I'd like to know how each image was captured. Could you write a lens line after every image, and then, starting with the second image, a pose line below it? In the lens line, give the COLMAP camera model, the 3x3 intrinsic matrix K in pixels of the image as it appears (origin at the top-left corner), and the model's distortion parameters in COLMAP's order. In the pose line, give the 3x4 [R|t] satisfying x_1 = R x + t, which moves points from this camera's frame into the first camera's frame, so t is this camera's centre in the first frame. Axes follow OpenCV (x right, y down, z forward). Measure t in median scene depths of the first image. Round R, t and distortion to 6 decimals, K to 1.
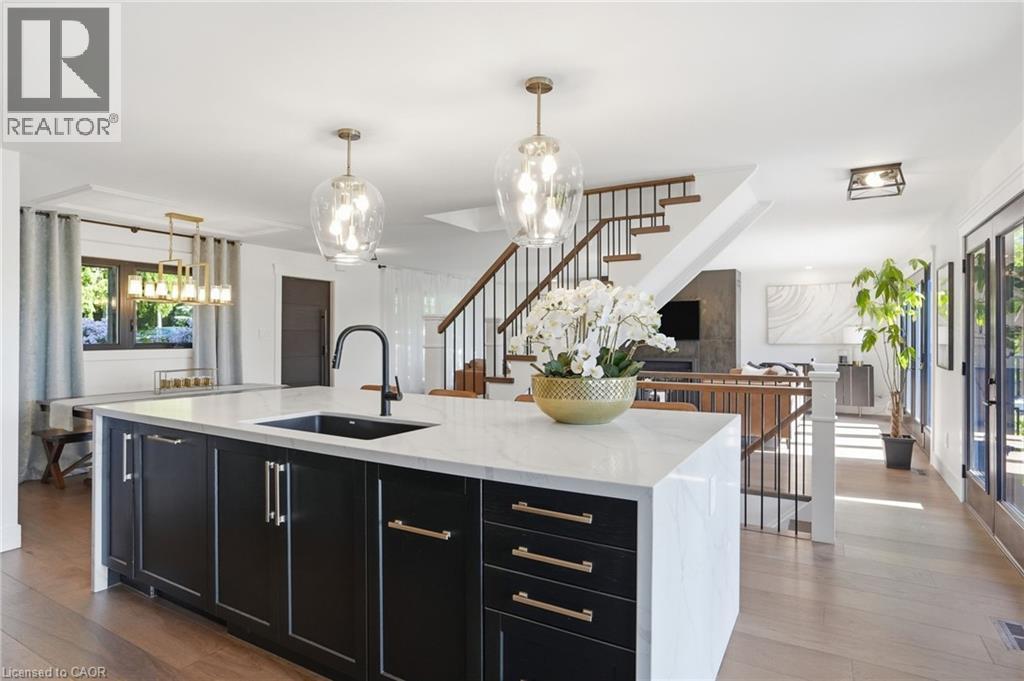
lens RADIAL K [[552.1, 0, 511.6], [0, 552.1, 336.4], [0, 0, 1]] dist [-0.019408, 0.000999]
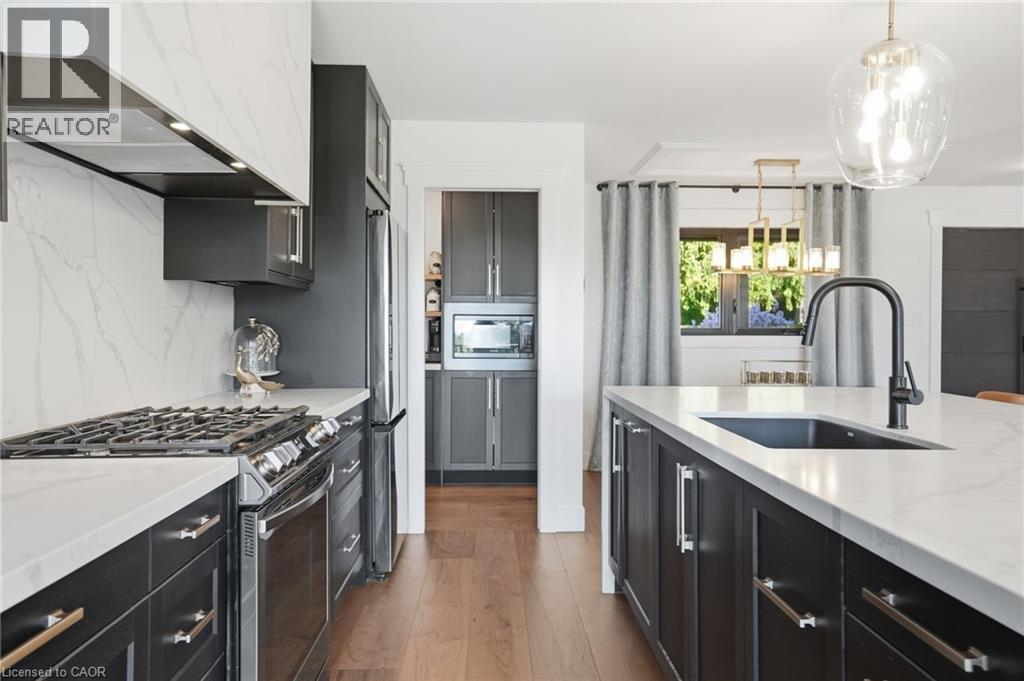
lens RADIAL K [[775.4, 0, 513.9], [0, 775.4, 341.0], [0, 0, 1]] dist [0.011419, 0.002254]
pose [[0.540830, 0.013733, -0.841020, 0.125291], [-0.003494, 0.999895, 0.014081, 0.019474], [0.841125, -0.004677, 0.540821, 0.099484]]
